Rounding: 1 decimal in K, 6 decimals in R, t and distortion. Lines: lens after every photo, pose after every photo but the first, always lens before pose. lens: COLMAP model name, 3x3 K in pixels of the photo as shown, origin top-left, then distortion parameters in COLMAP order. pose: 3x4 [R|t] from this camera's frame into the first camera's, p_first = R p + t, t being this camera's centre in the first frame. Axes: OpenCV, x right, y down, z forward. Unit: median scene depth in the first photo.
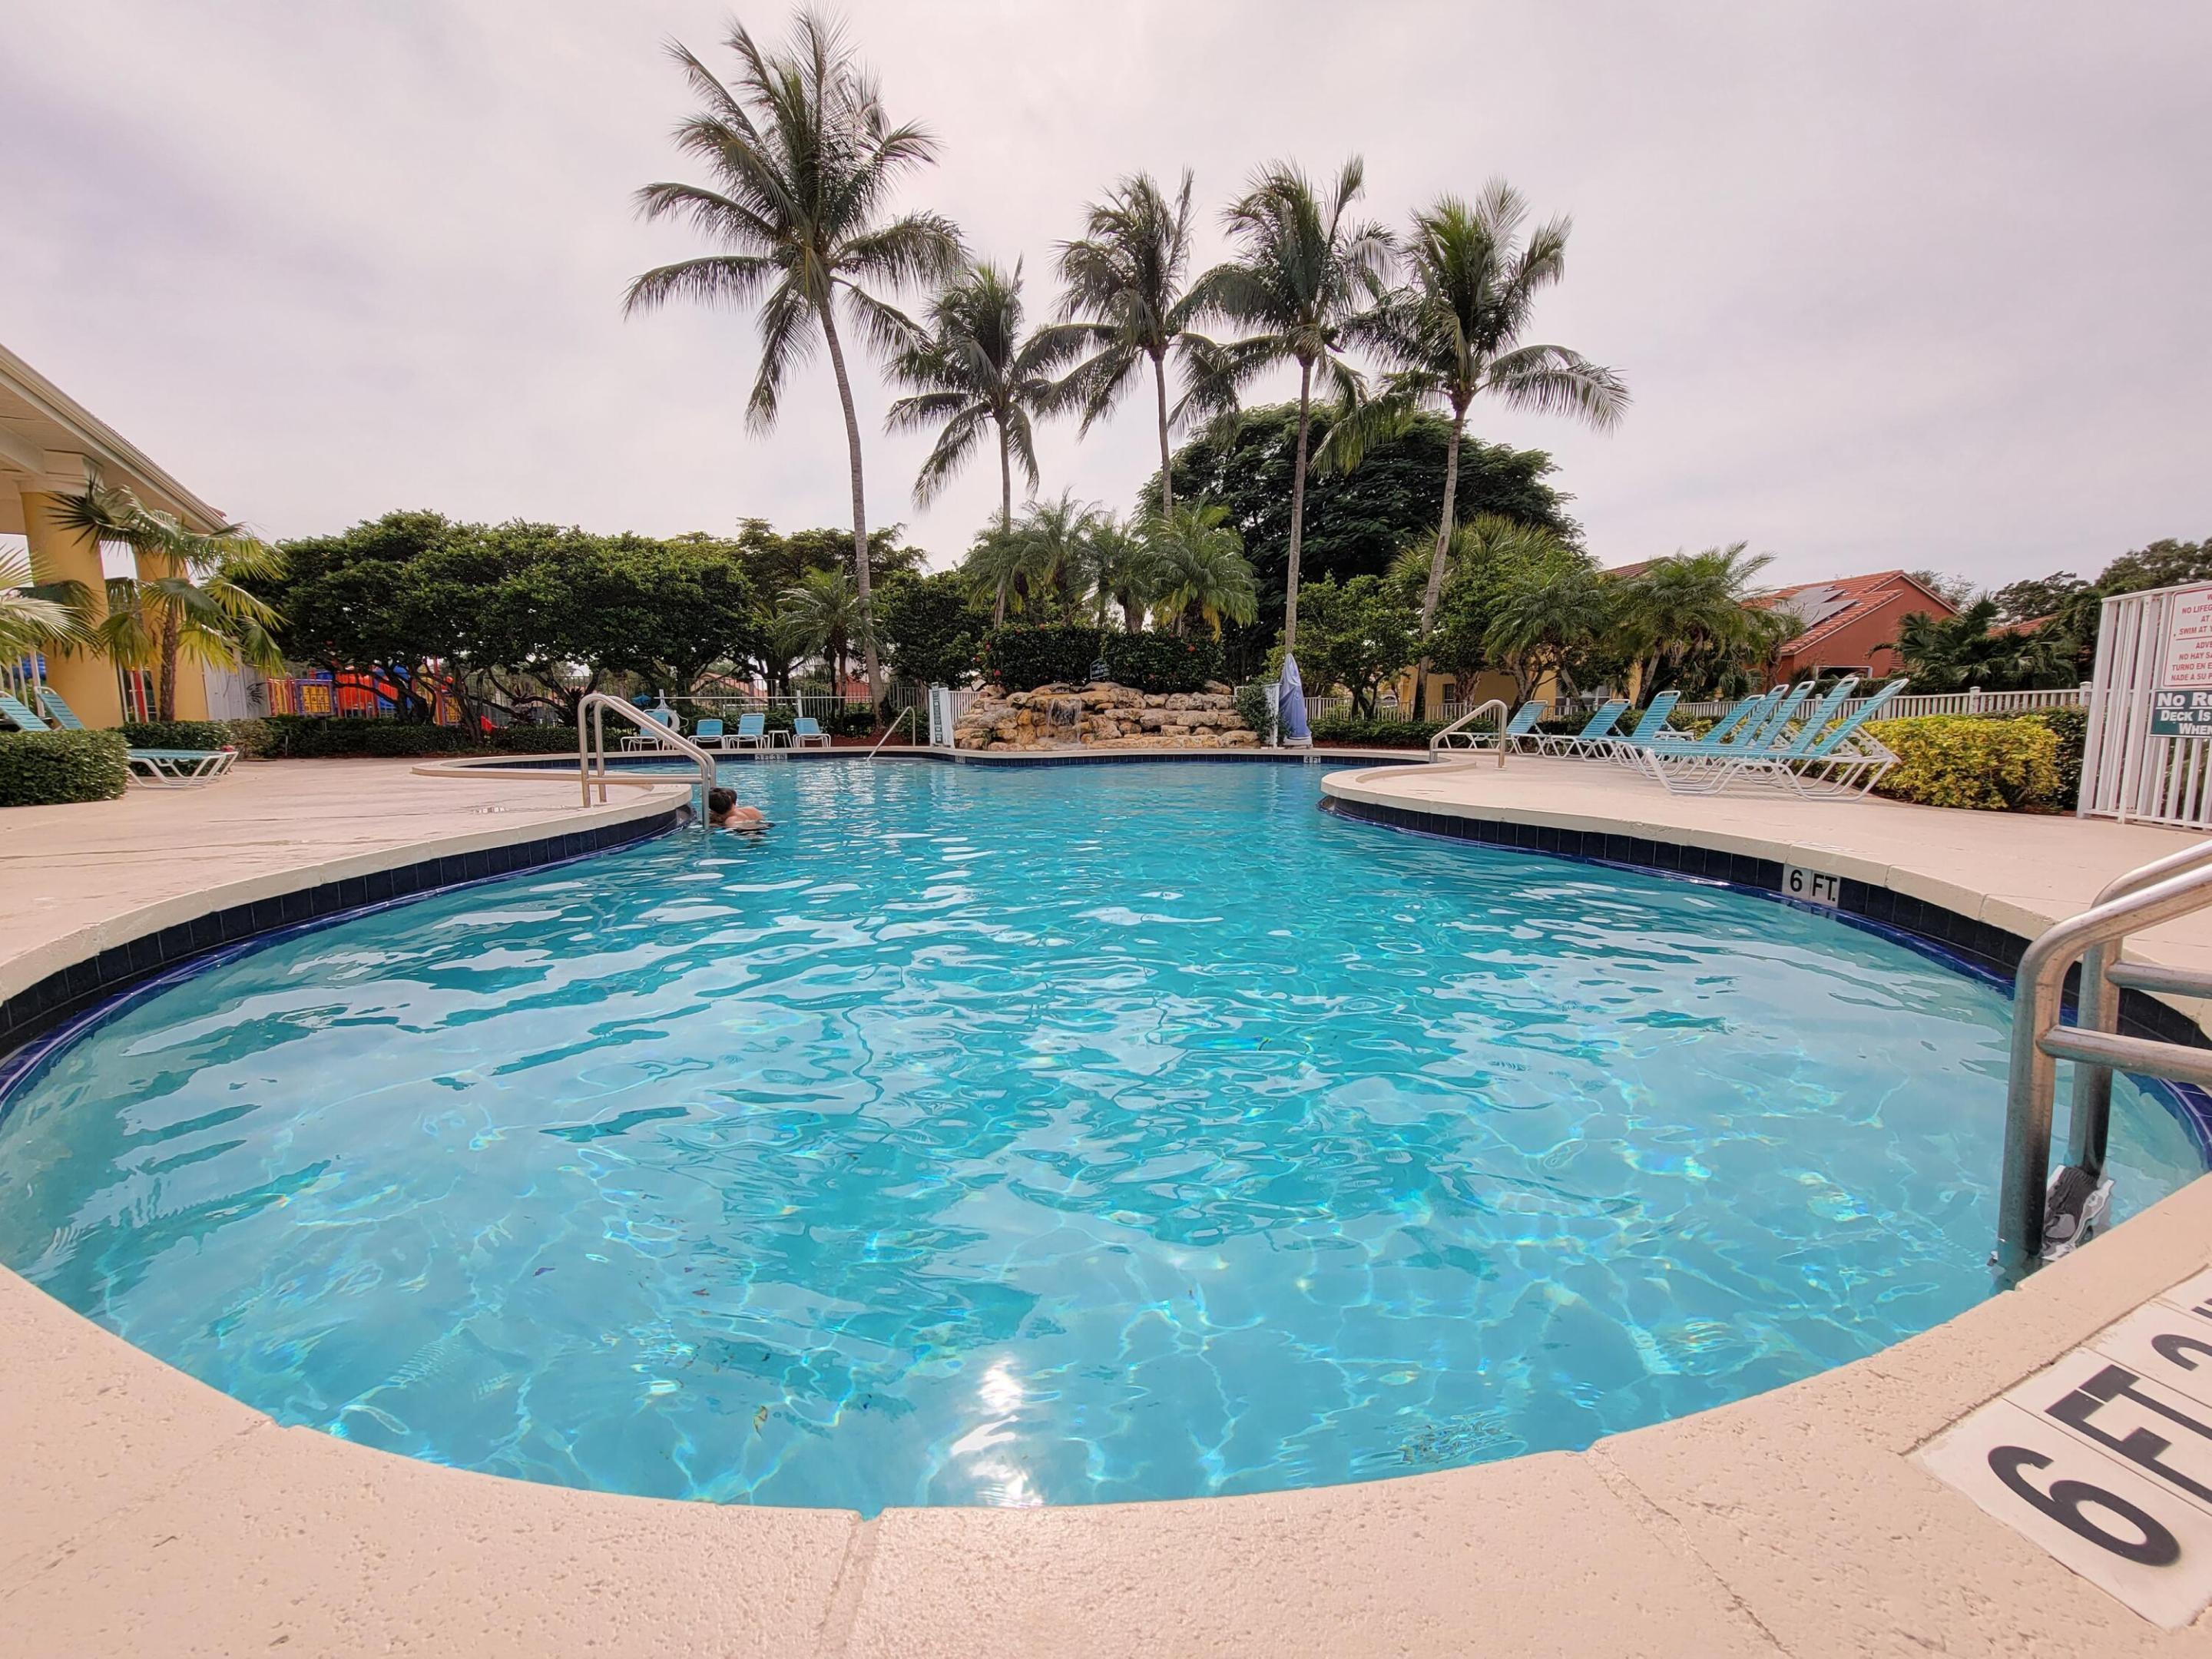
lens RADIAL K [[882.2, 0, 1093.0], [0, 882.2, 833.9], [0, 0, 1]] dist [-0.009869, -0.000233]
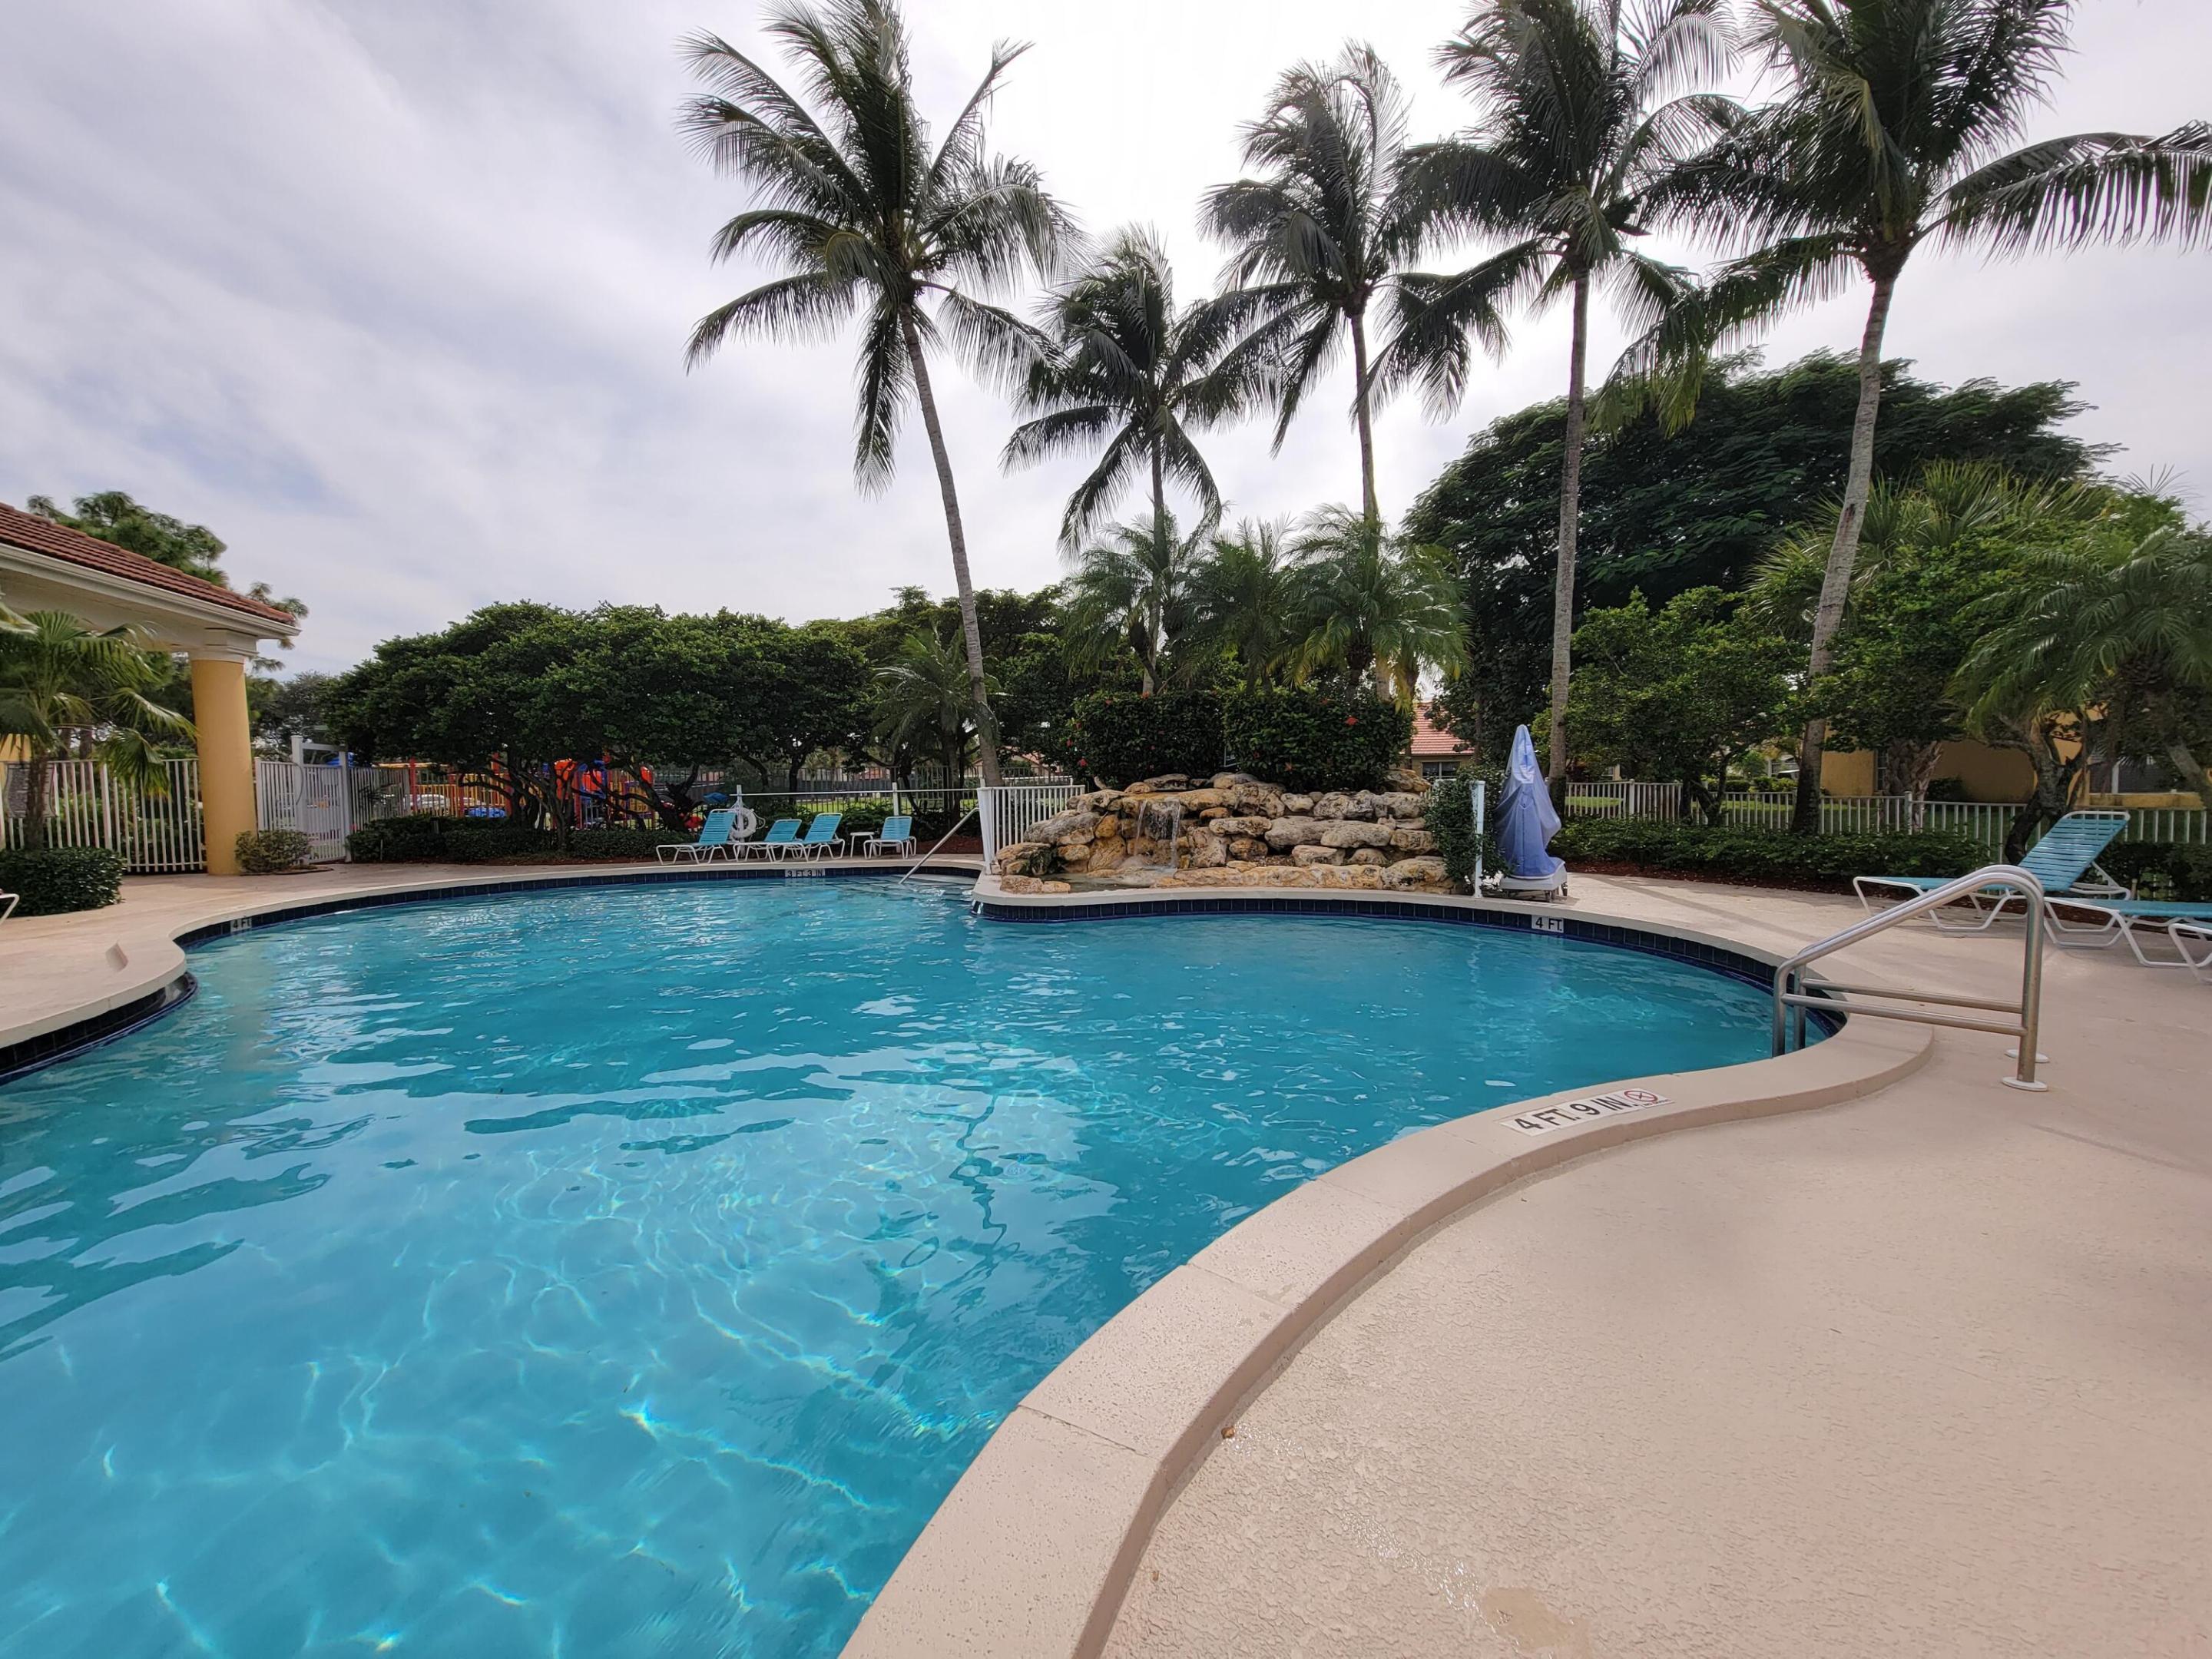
lens RADIAL K [[882.2, 0, 1093.0], [0, 882.2, 833.9], [0, 0, 1]] dist [-0.009869, -0.000233]
pose [[0.935885, 0.012637, -0.352079, 0.149737], [-0.037970, 0.997153, -0.065140, -0.078441], [0.350254, 0.074332, 0.933701, 0.339977]]
